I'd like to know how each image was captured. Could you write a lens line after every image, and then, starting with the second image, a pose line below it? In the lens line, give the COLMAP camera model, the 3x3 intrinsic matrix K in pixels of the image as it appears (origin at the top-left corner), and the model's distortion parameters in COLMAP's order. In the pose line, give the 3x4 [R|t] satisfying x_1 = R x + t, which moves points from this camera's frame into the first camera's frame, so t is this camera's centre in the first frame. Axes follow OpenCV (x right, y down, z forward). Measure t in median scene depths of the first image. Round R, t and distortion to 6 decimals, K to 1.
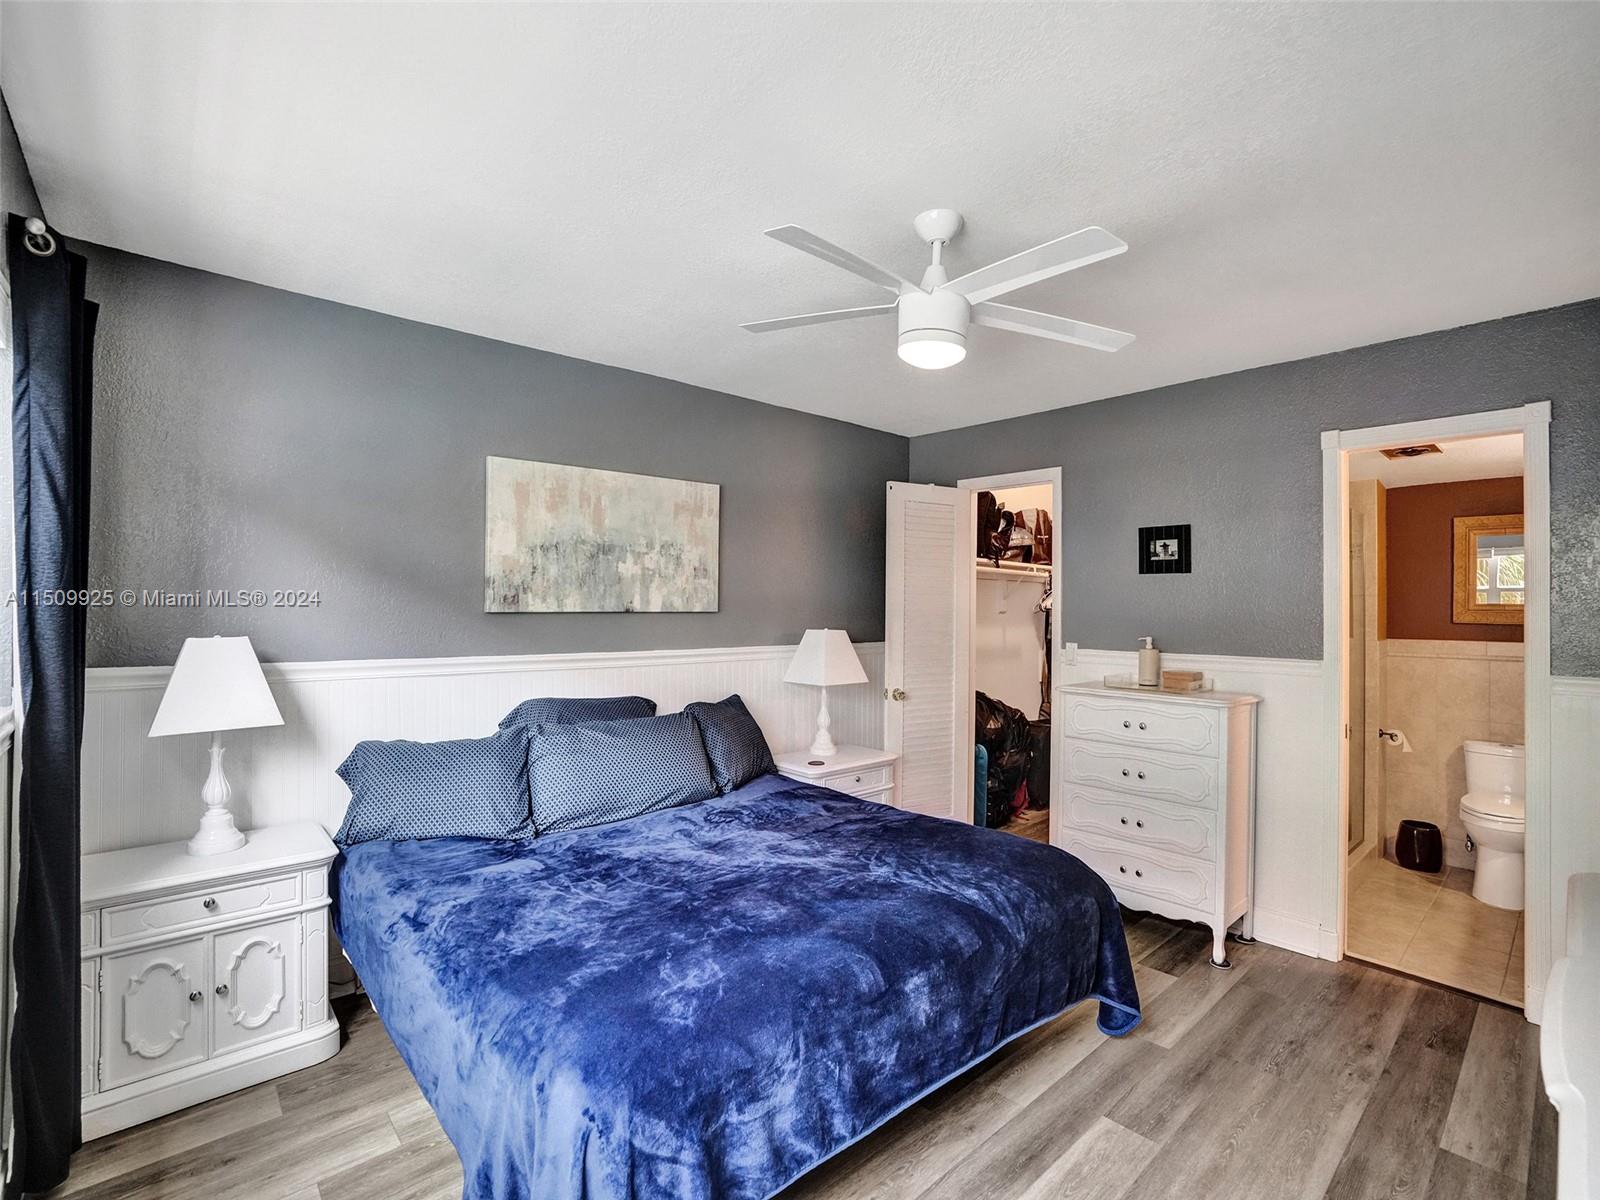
lens RADIAL K [[751.4, 0, 800.0], [0, 751.4, 600.0], [0, 0, 1]] dist [-0.054788, 0.018845]
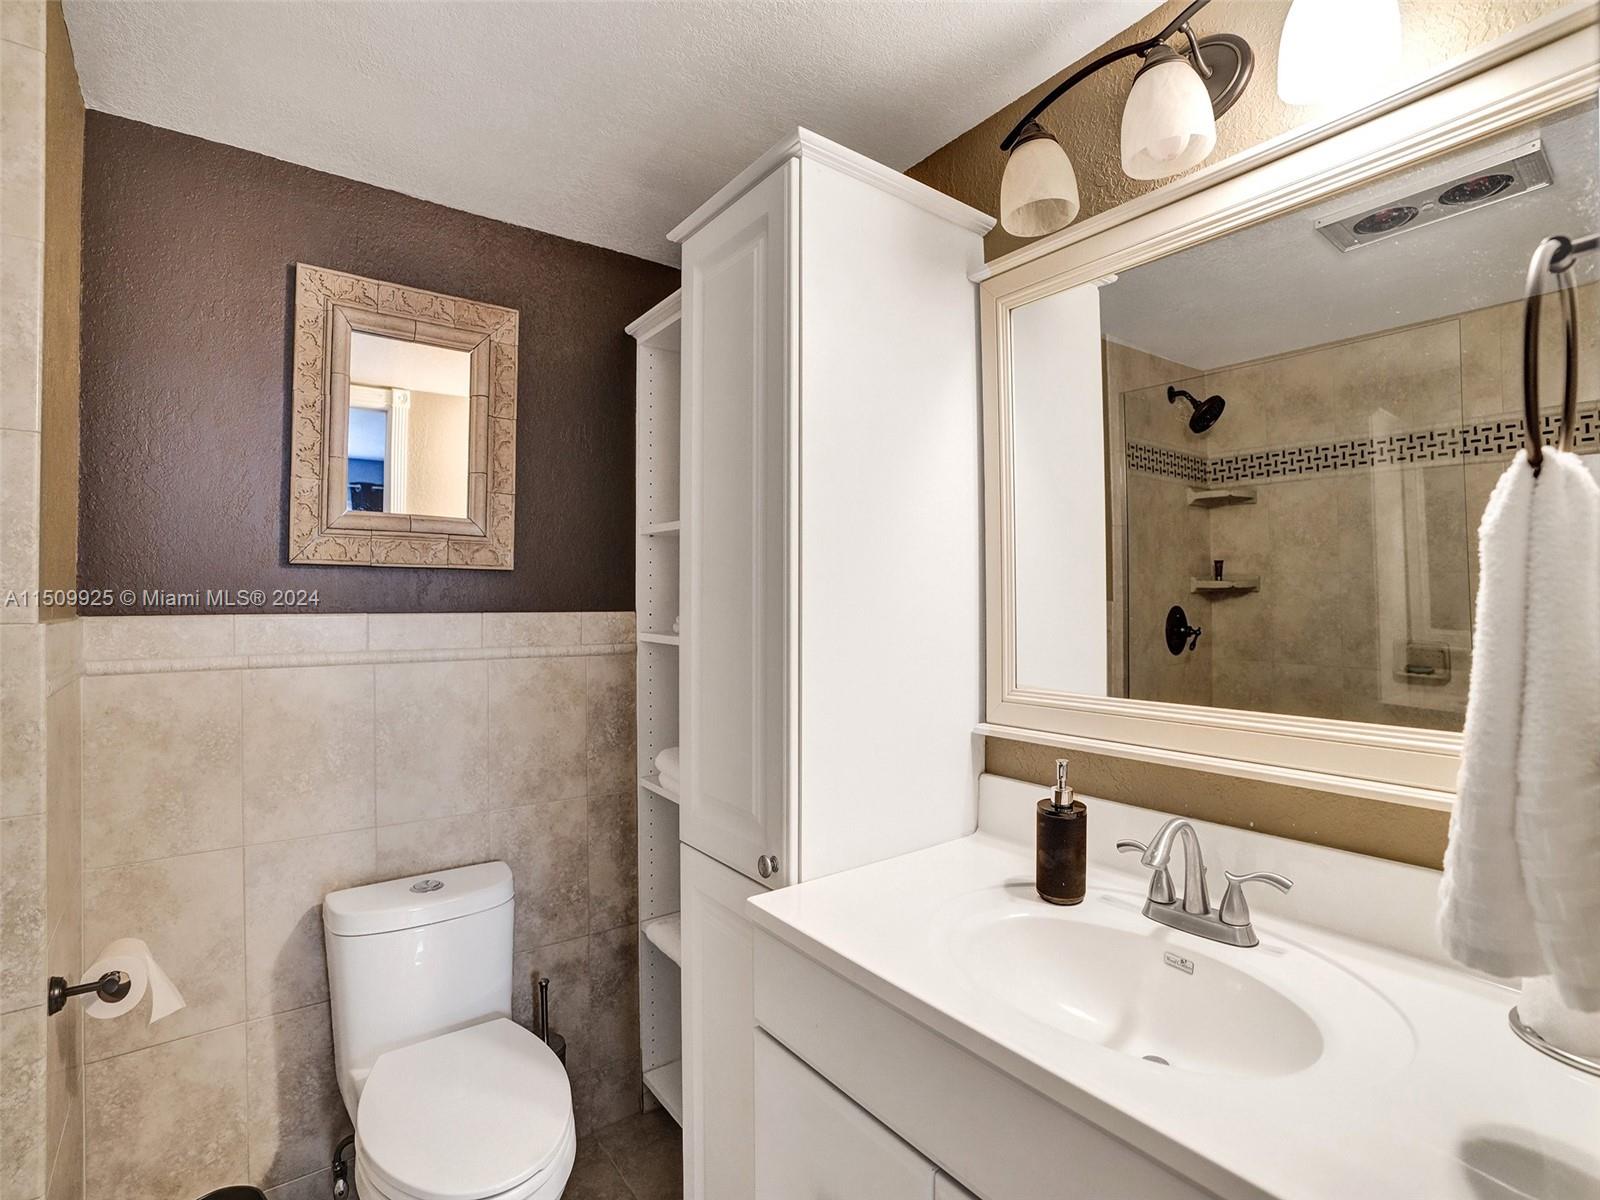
lens RADIAL K [[751.4, 0, 800.0], [0, 751.4, 600.0], [0, 0, 1]] dist [-0.054788, 0.018845]
pose [[0.102788, -0.005017, 0.994691, 0.576411], [-0.012464, 0.999902, 0.006332, 0.043723], [-0.994625, -0.013048, 0.102715, 0.723066]]
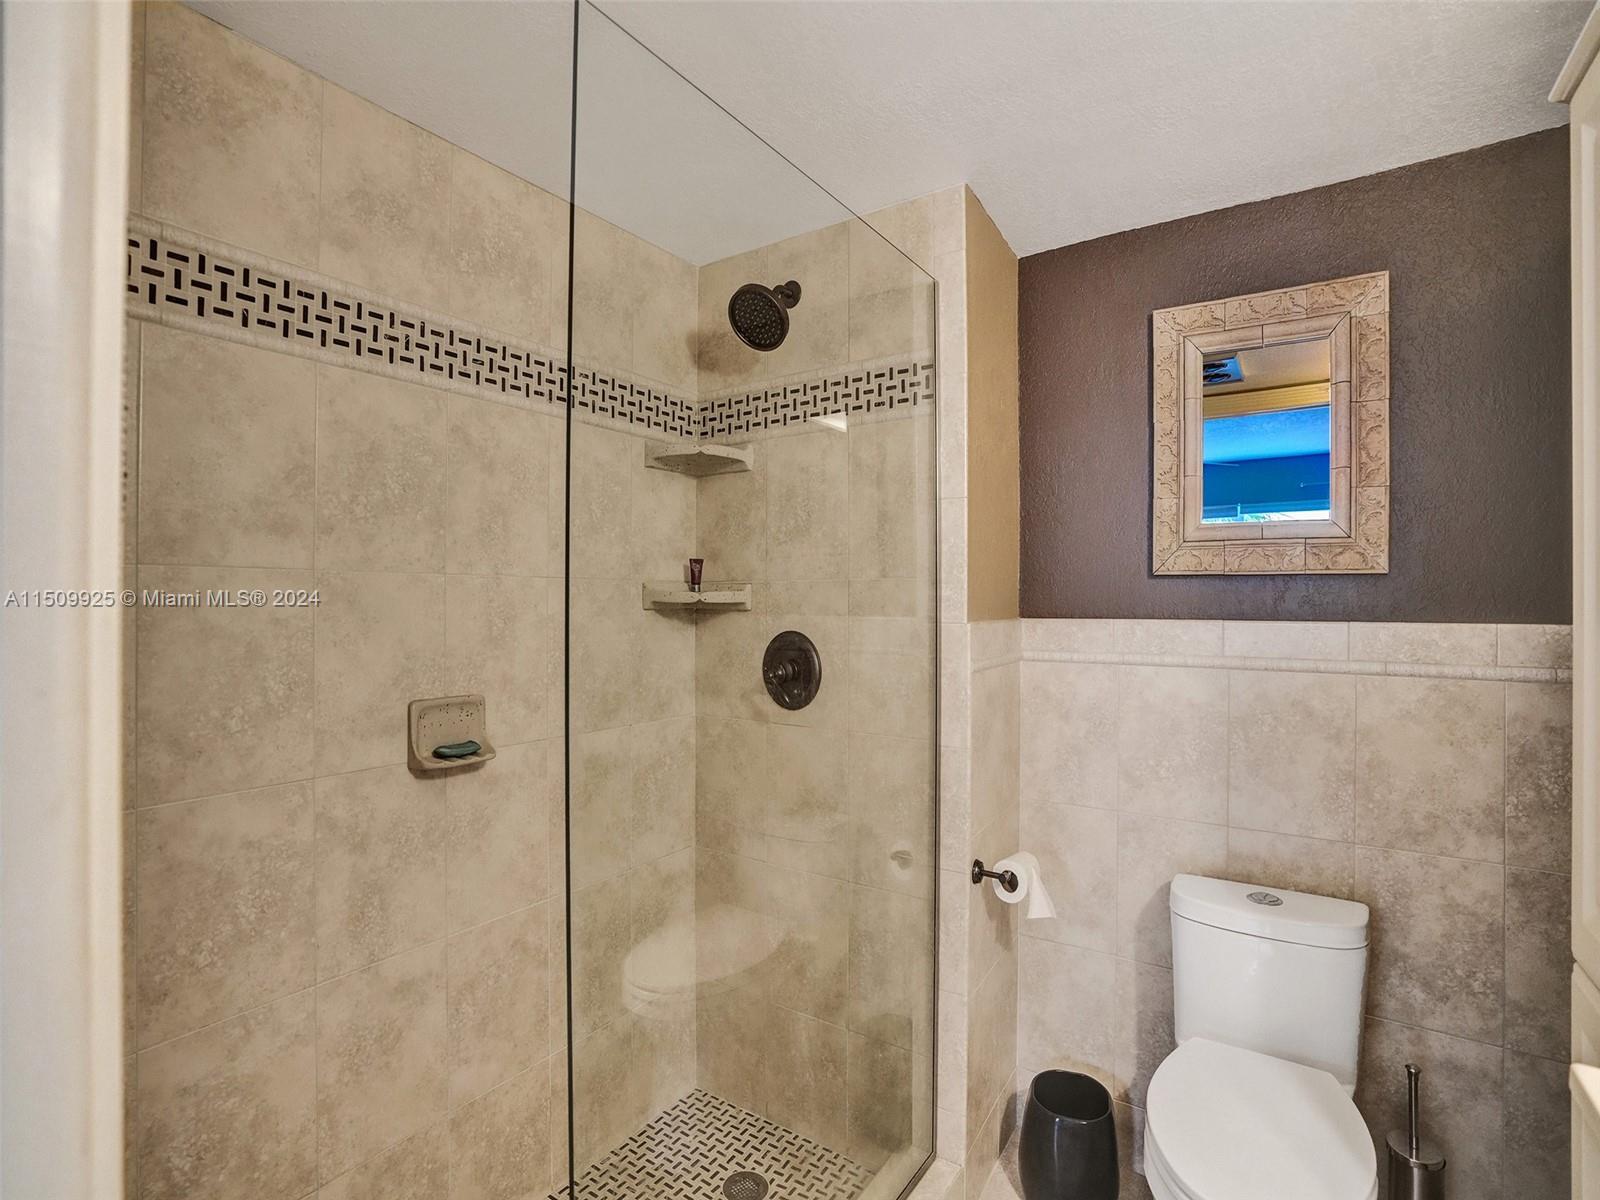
lens RADIAL K [[779.3, 0, 817.5], [0, 779.3, 598.6], [0, 0, 1]] dist [-0.078531, 0.033707]
pose [[0.968829, -0.006073, 0.247657, 0.618516], [0.002567, 0.999892, 0.014479, 0.037831], [-0.247718, -0.013392, 0.968740, 0.641172]]
